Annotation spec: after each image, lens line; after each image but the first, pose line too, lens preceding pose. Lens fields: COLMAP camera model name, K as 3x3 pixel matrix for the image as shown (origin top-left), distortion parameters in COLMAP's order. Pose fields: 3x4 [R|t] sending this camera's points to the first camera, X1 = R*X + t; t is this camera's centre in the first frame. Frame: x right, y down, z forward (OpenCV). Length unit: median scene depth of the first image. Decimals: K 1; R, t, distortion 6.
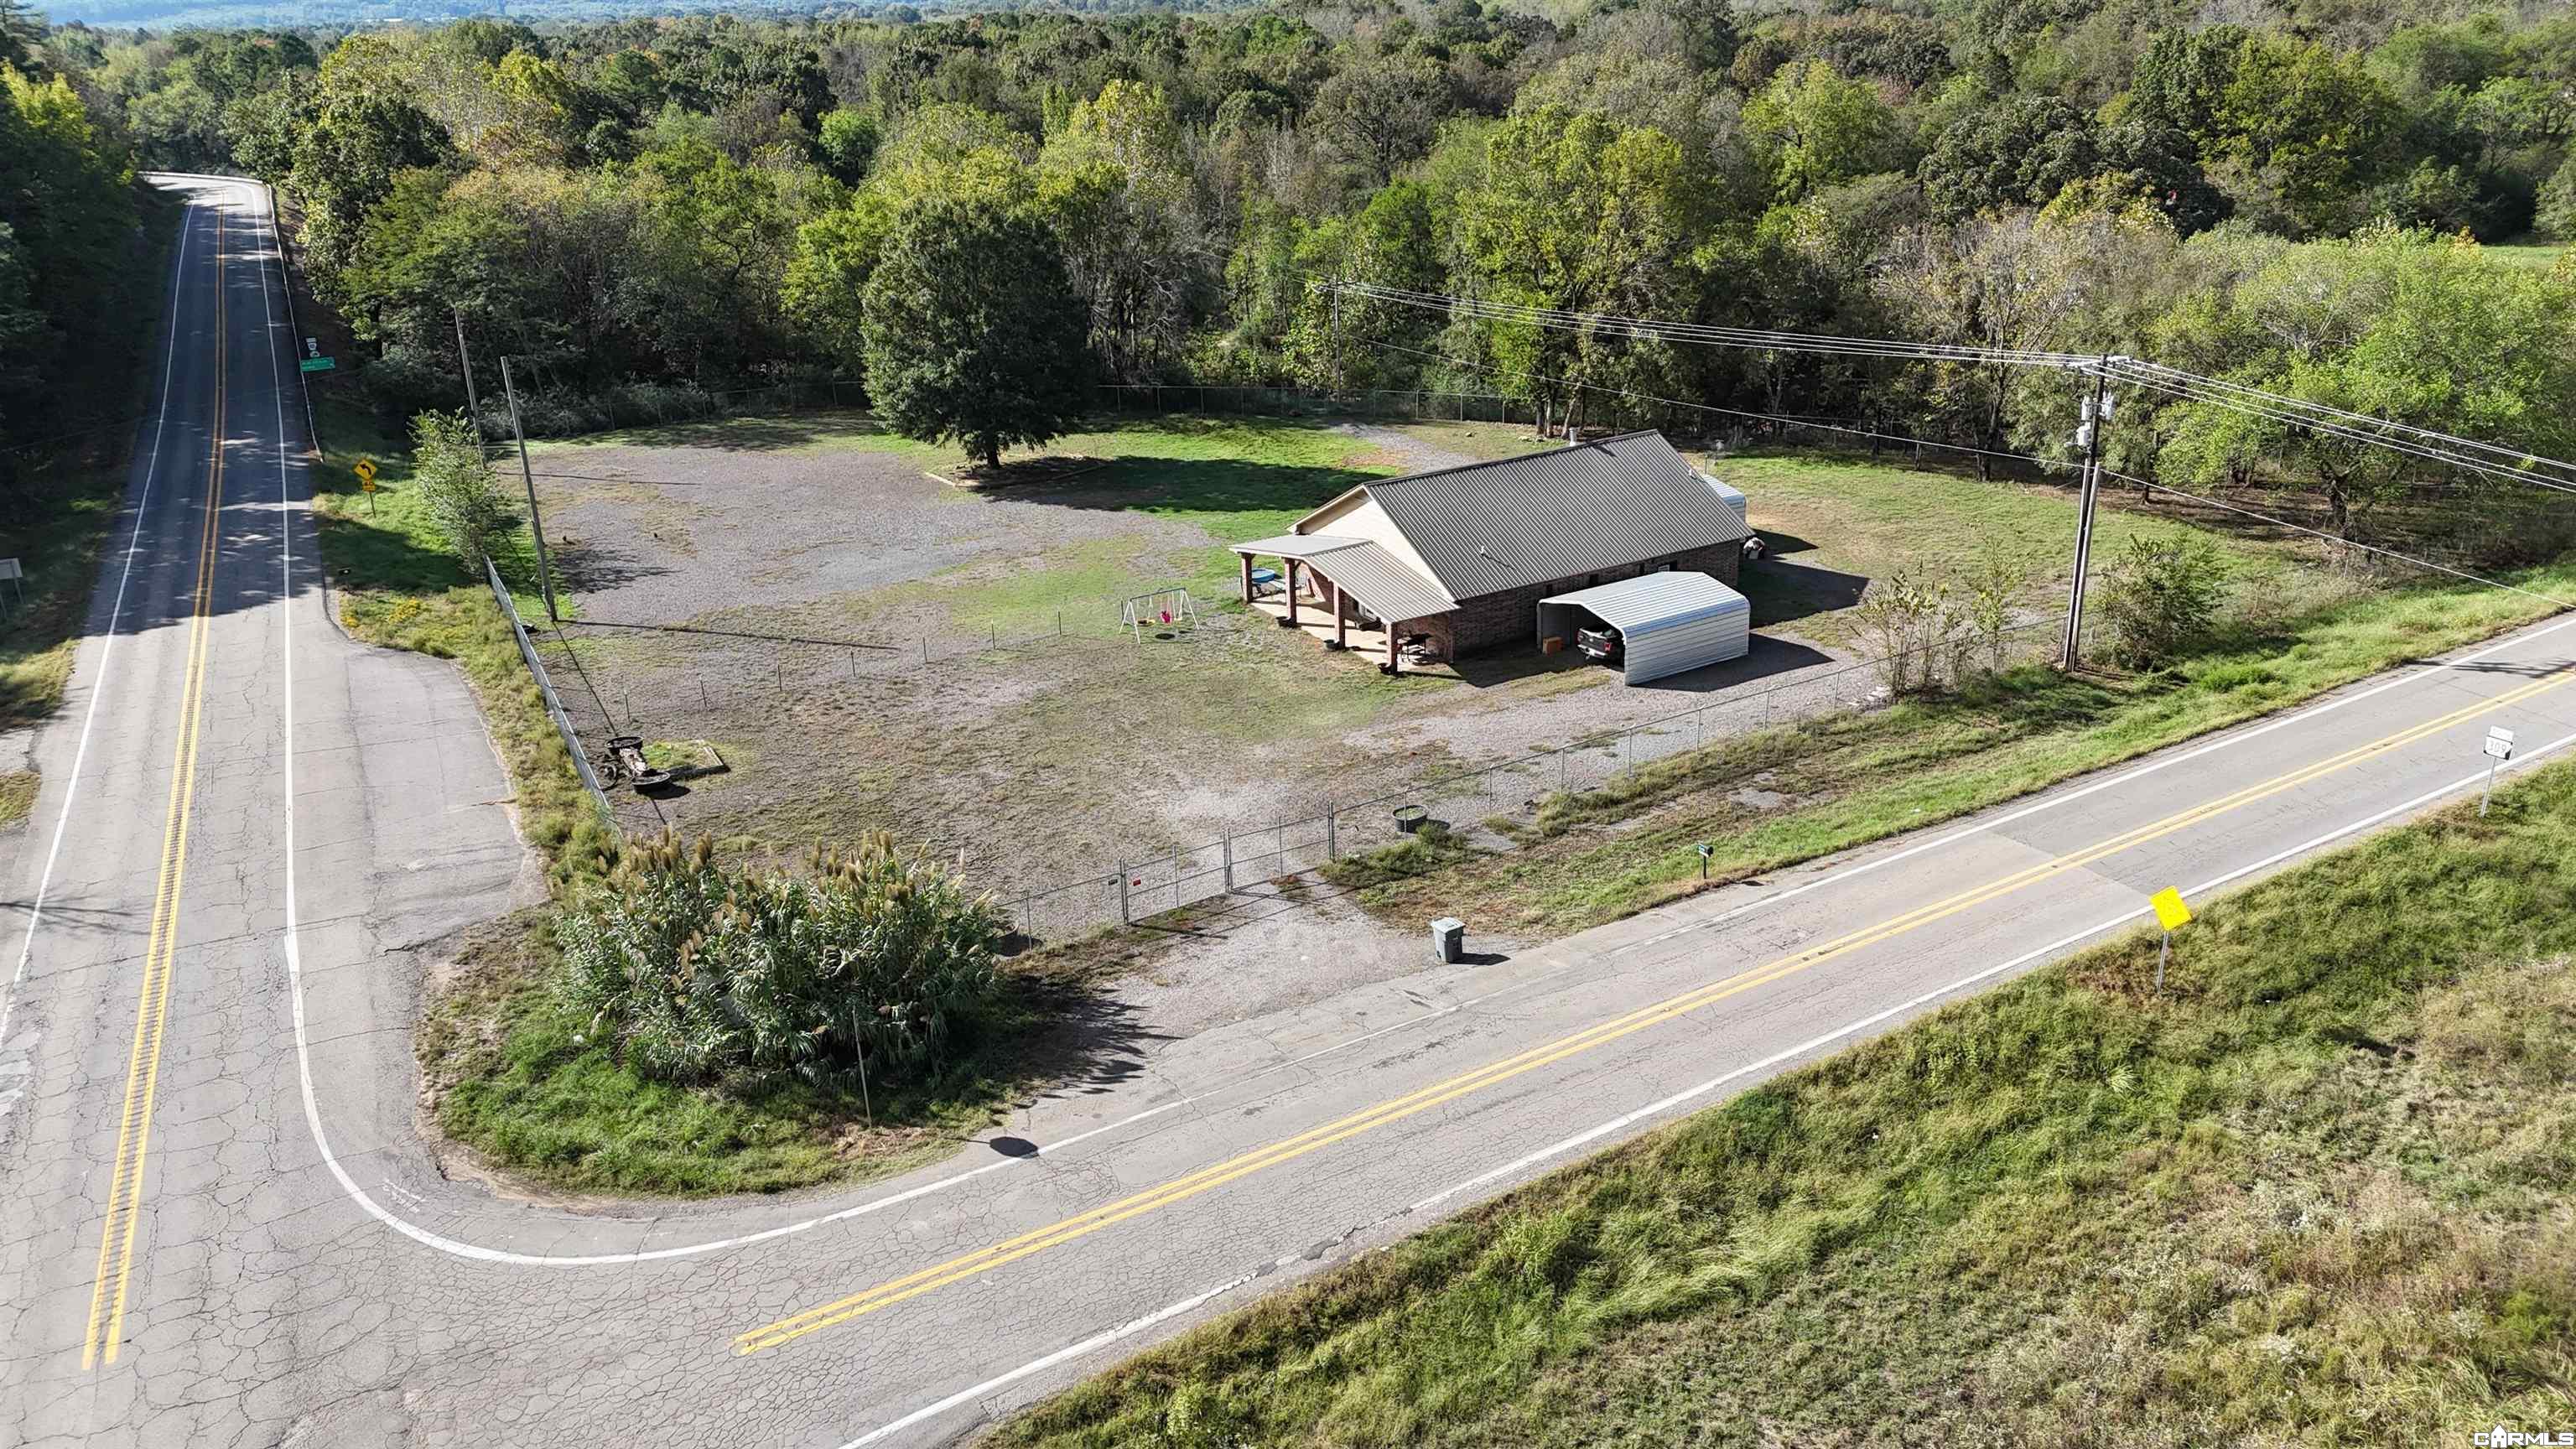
lens RADIAL K [[1894.9, 0, 1288.0], [0, 1894.9, 724.5], [0, 0, 1]] dist [0.081993, -0.087615]
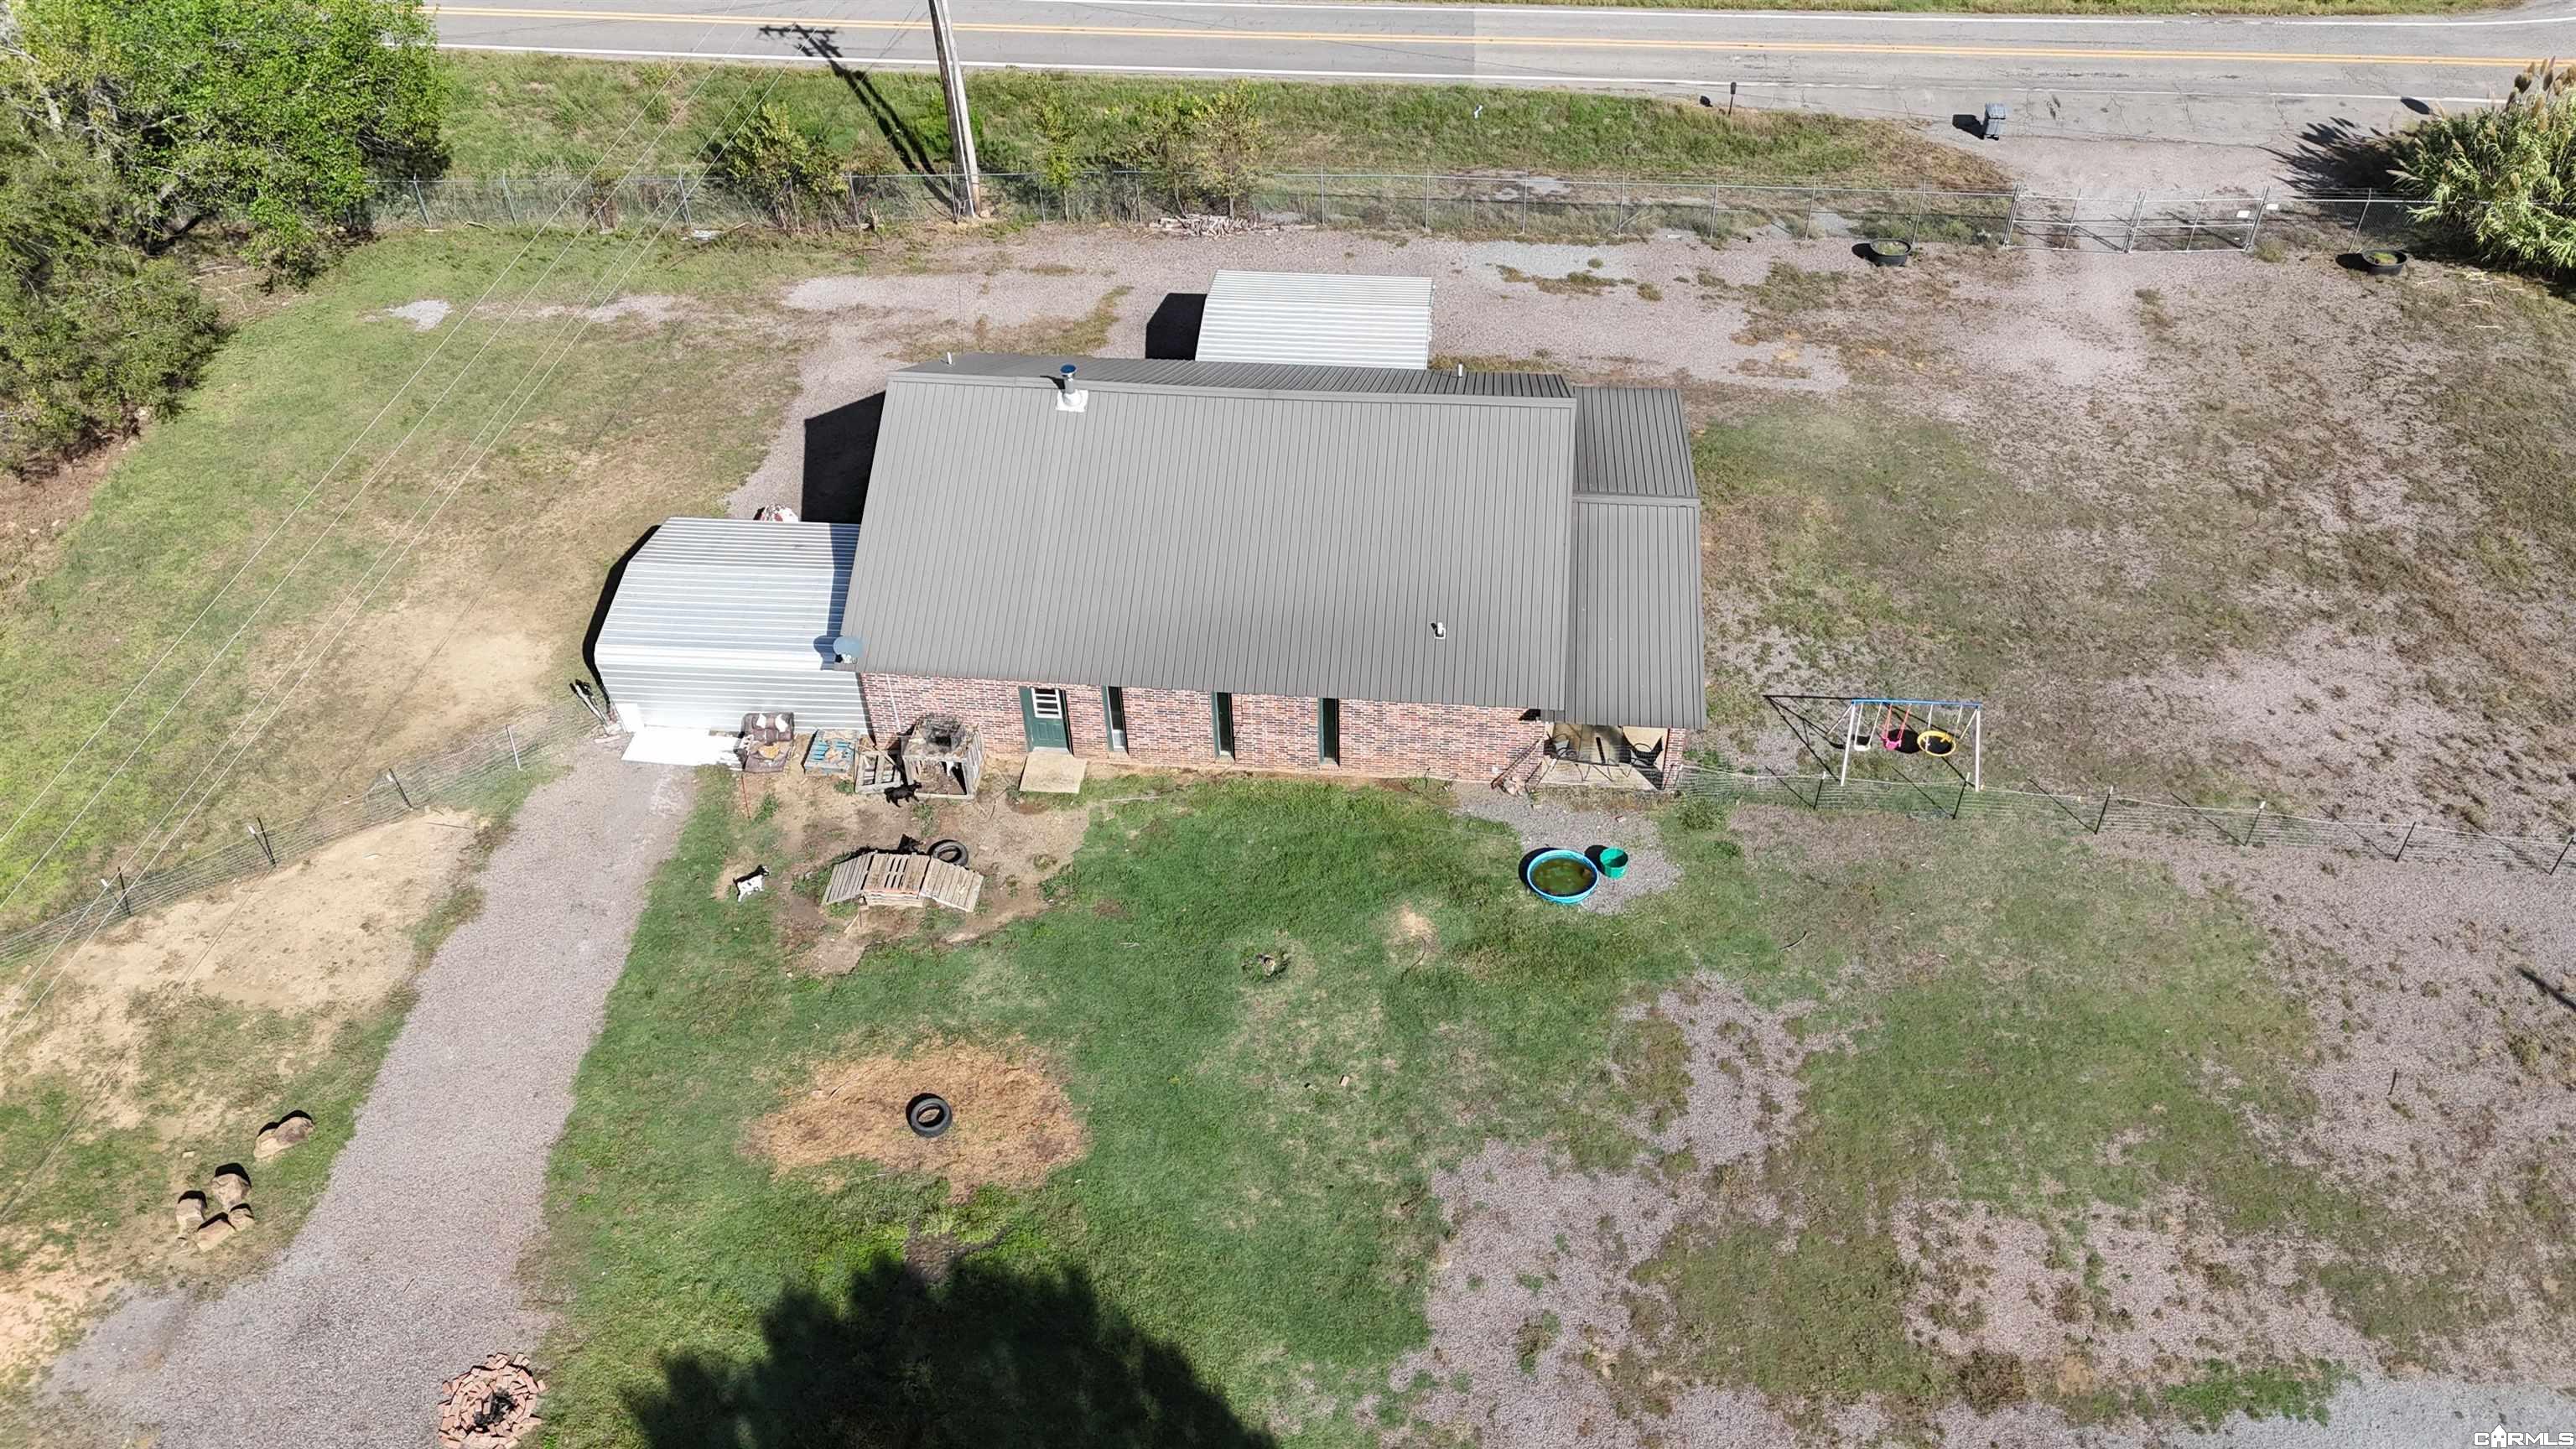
lens RADIAL K [[1894.9, 0, 1288.0], [0, 1894.9, 724.5], [0, 0, 1]] dist [0.081993, -0.087615]
pose [[-0.802093, -0.353966, 0.480994, -0.195757], [0.266014, 0.509337, 0.818420, -0.568662], [-0.534681, 0.784400, -0.314376, 1.349768]]
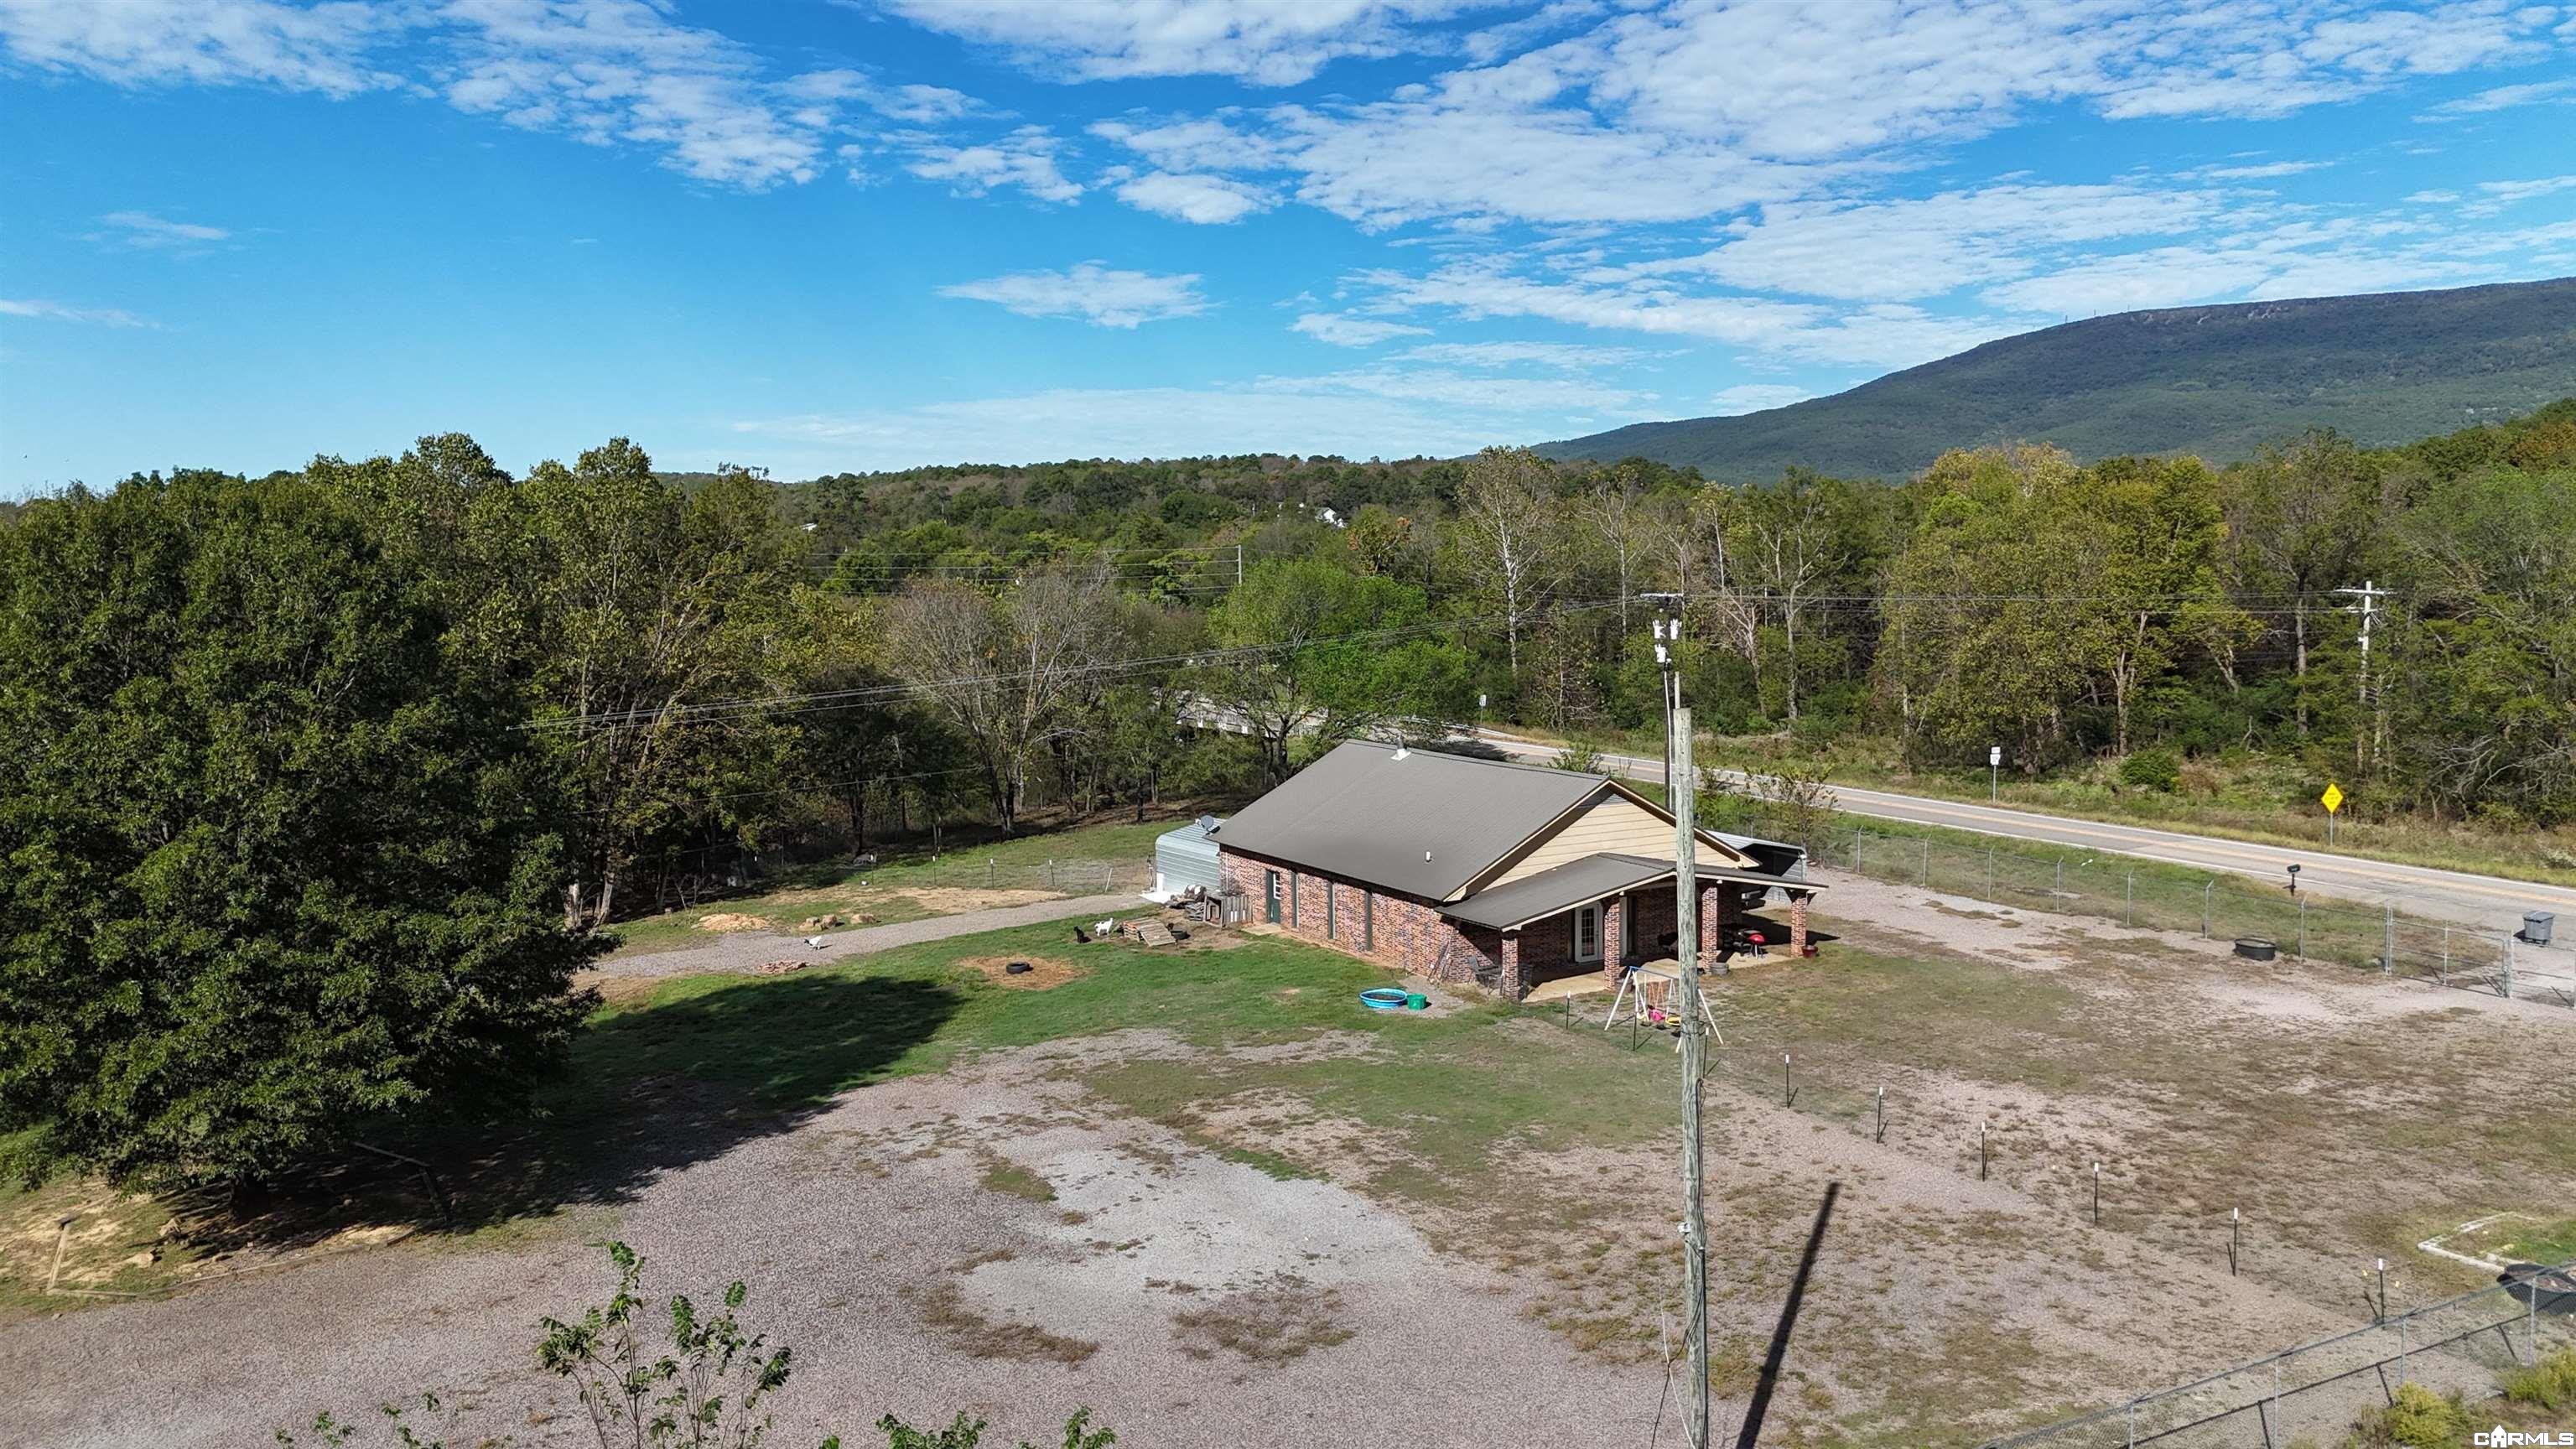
lens RADIAL K [[1894.9, 0, 1288.0], [0, 1894.9, 724.5], [0, 0, 1]] dist [0.081993, -0.087615]
pose [[-0.008036, -0.053178, 0.998553, -0.769883], [0.373755, 0.926050, 0.052325, -0.248806], [-0.927493, 0.373635, 0.012434, 1.160890]]
